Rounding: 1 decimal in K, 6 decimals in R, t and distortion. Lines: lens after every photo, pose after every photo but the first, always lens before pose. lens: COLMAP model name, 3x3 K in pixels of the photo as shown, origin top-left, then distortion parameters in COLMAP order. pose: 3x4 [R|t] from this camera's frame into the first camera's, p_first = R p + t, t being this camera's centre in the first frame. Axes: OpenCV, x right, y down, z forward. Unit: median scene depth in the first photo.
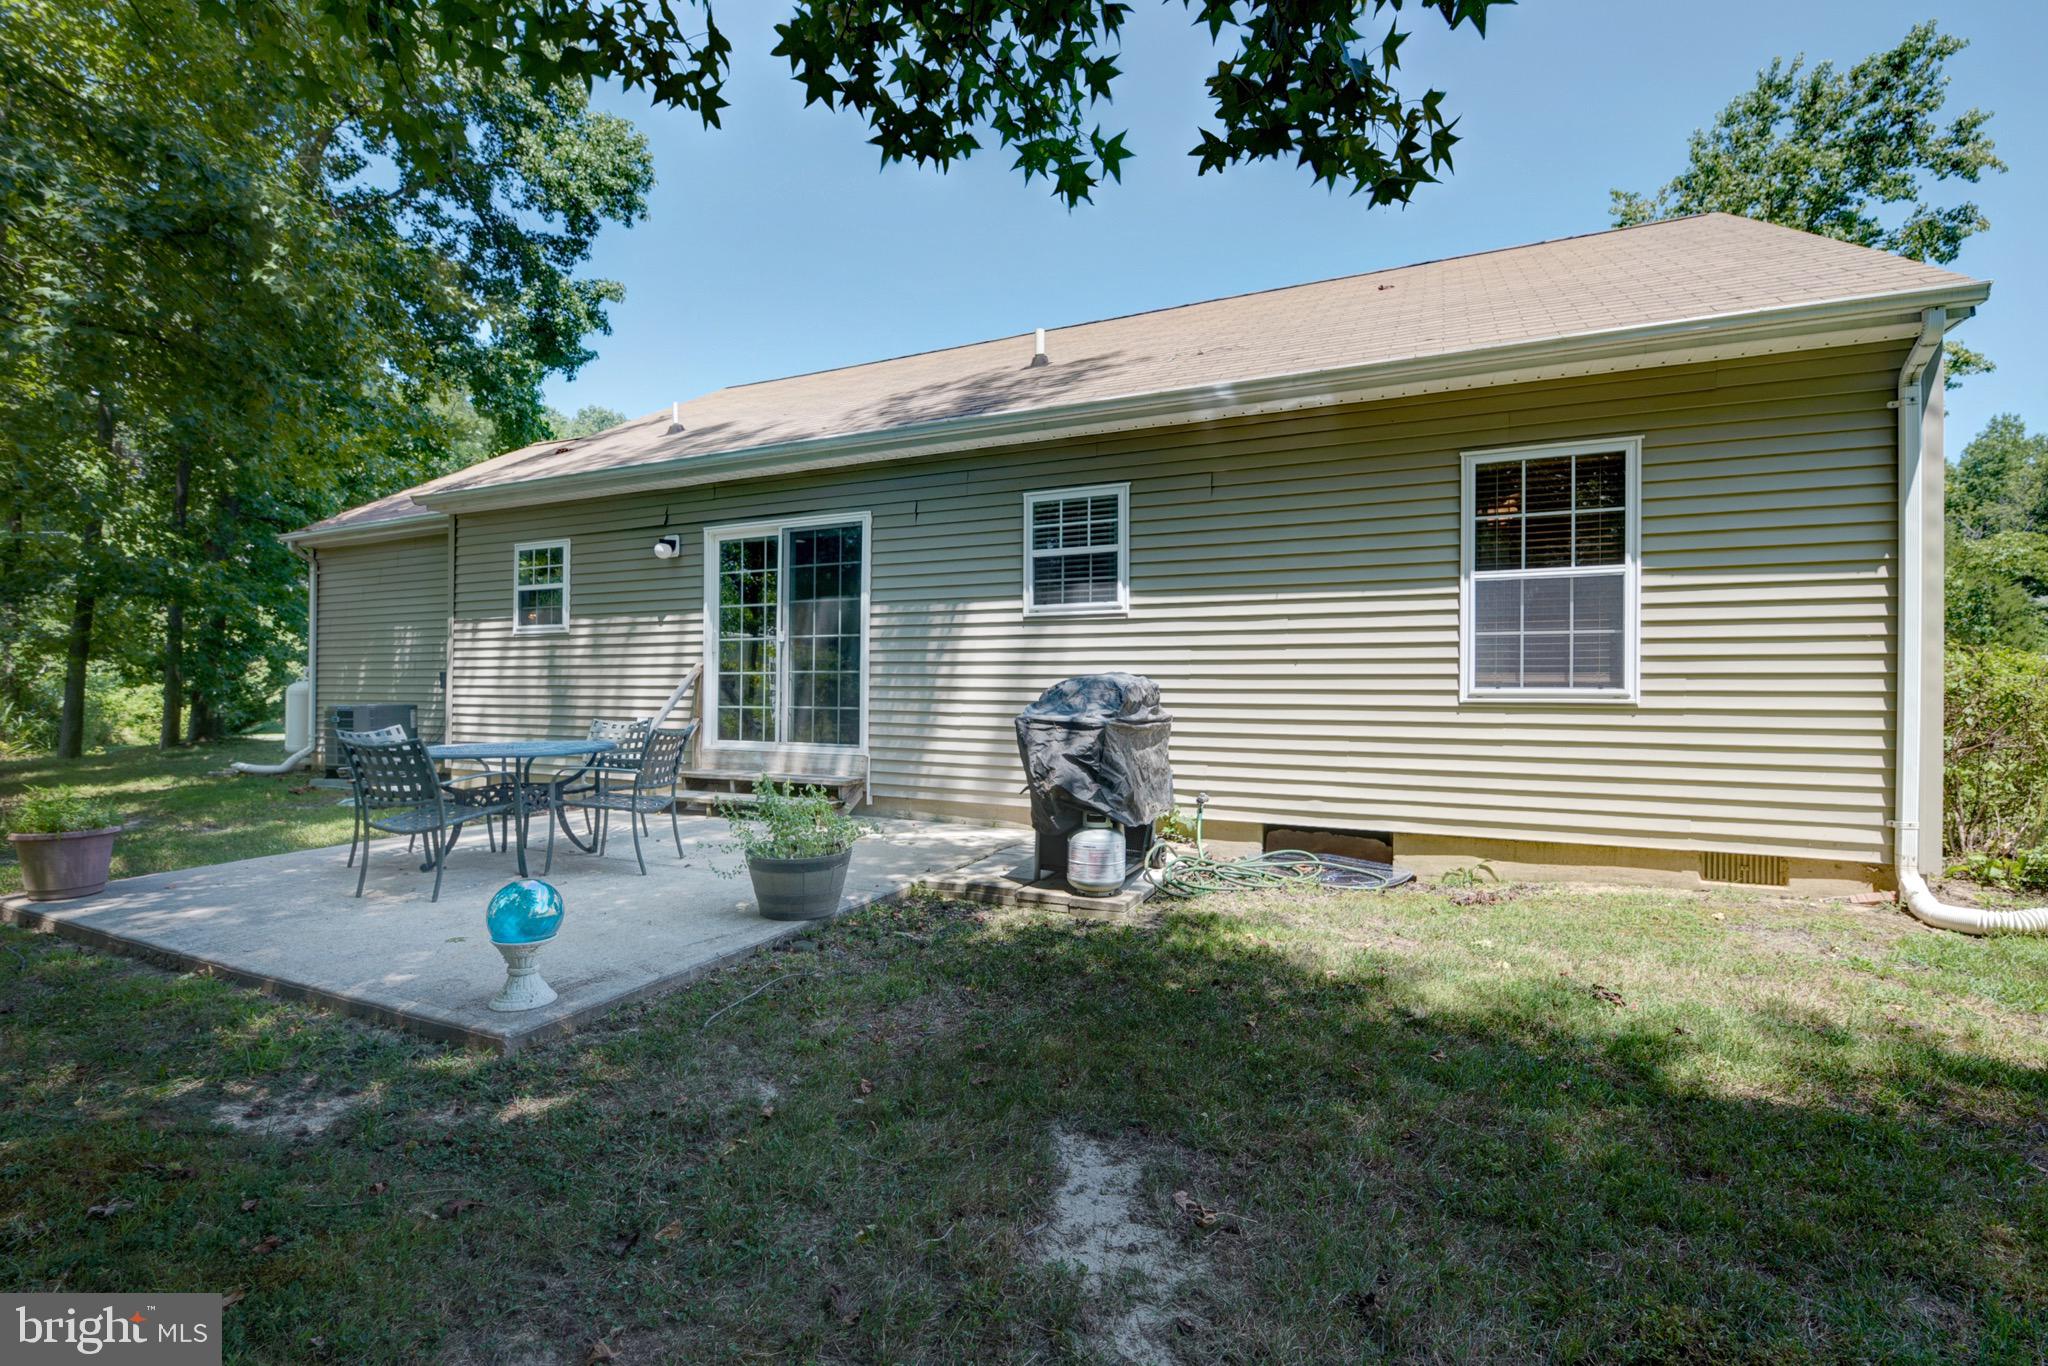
lens RADIAL K [[818.2, 0, 1040.7], [0, 818.2, 687.0], [0, 0, 1]] dist [0.008625, -0.005333]
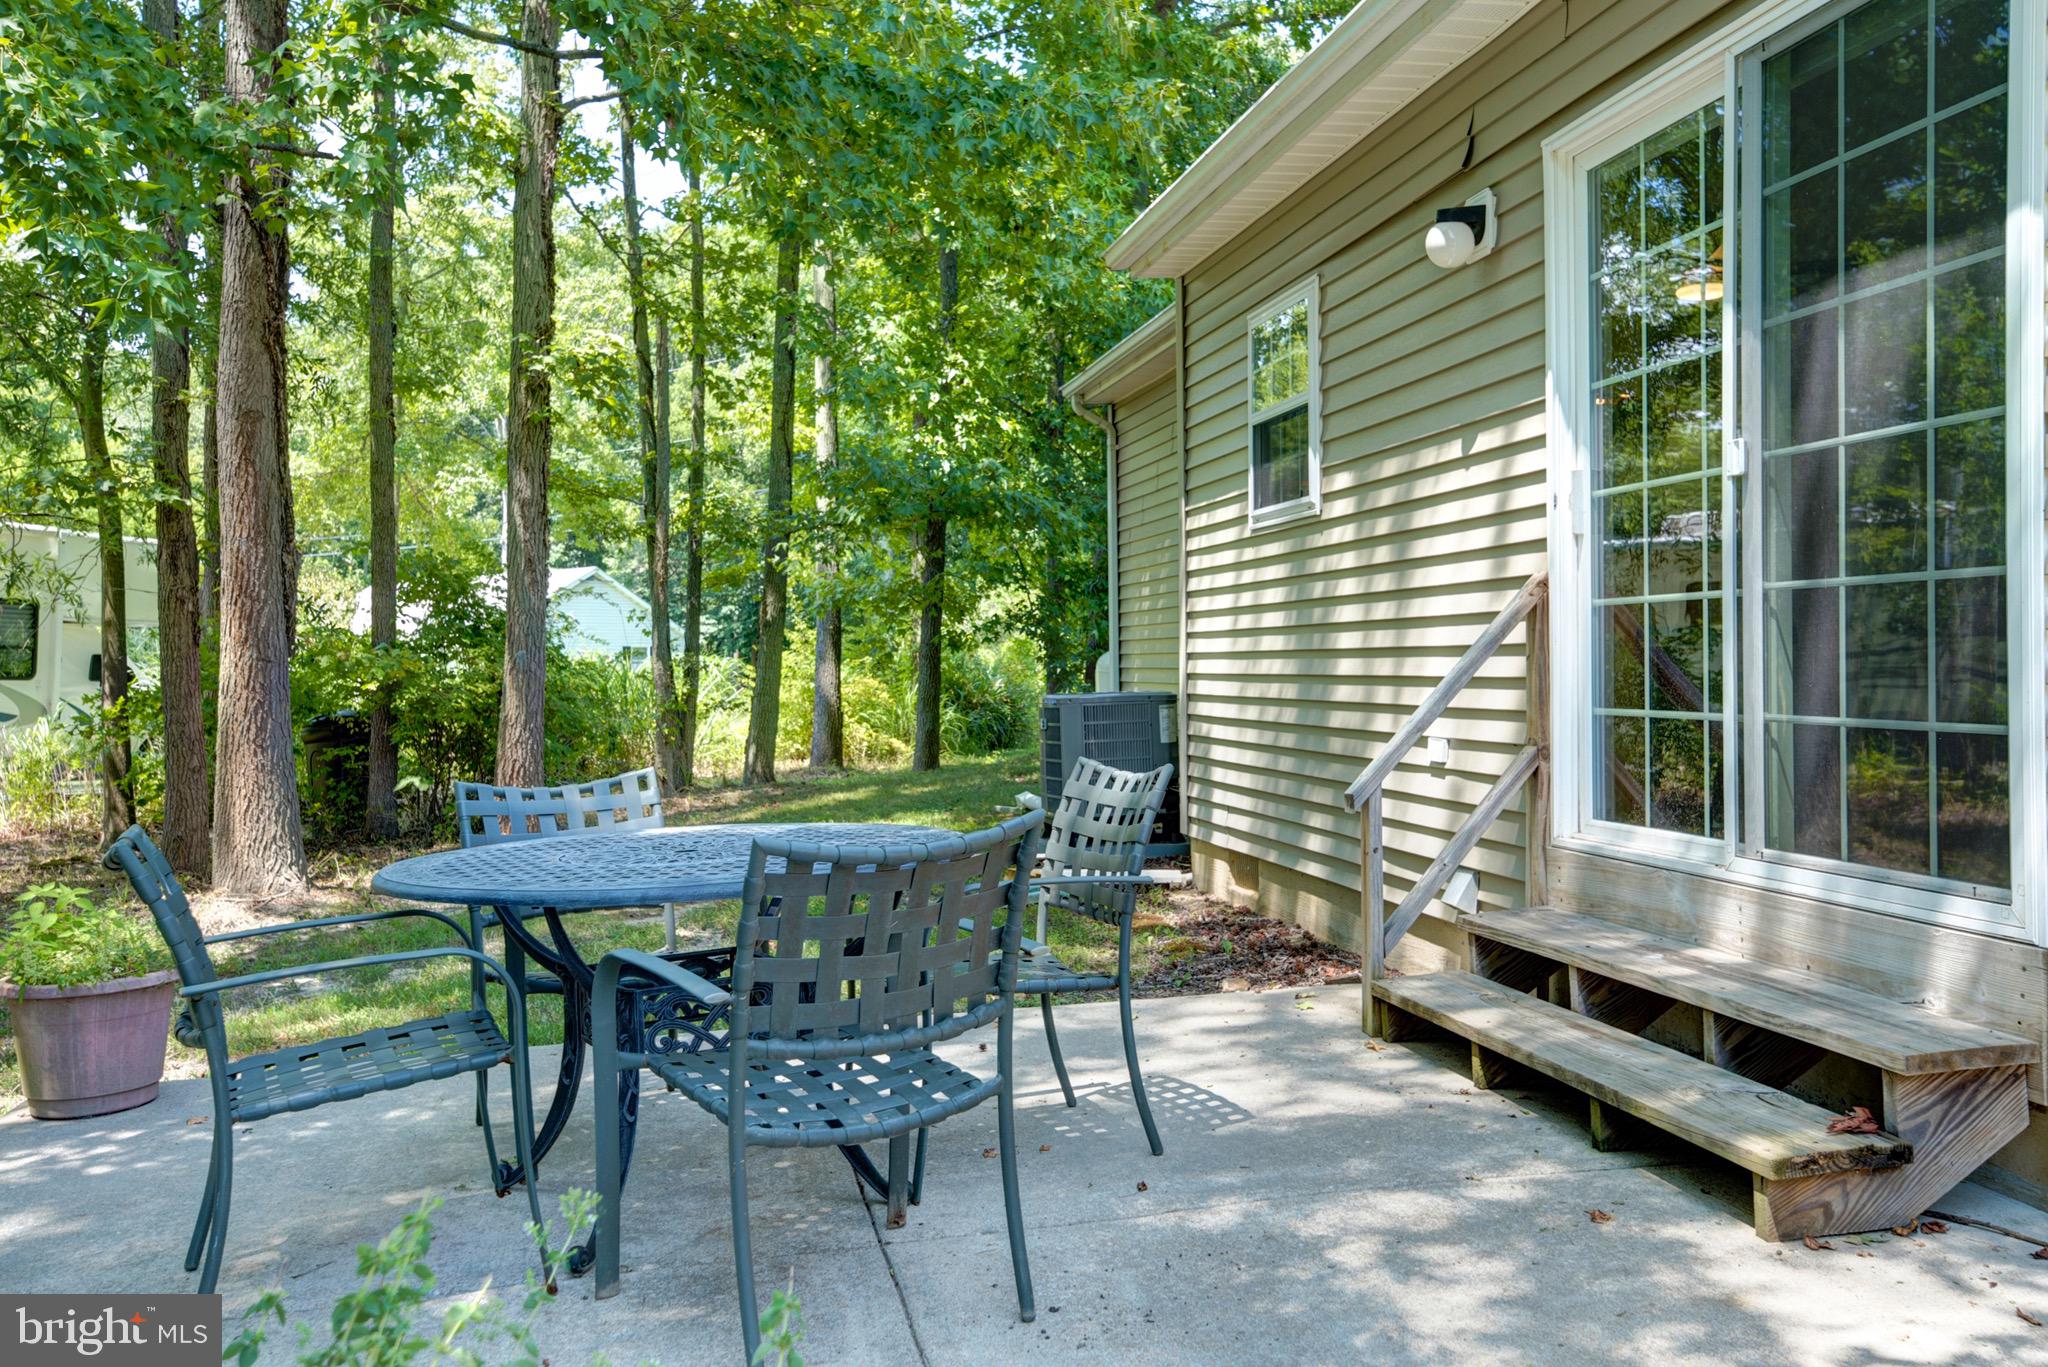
lens RADIAL K [[1668.4, 0, 1024.0], [0, 1668.4, 683.5], [0, 0, 1]] dist [0.001277, 0.000501]
pose [[0.562758, -0.005605, -0.826603, 0.004794], [0.028654, 0.999508, 0.012730, -0.000251], [0.826125, -0.030849, 0.562642, 0.477975]]
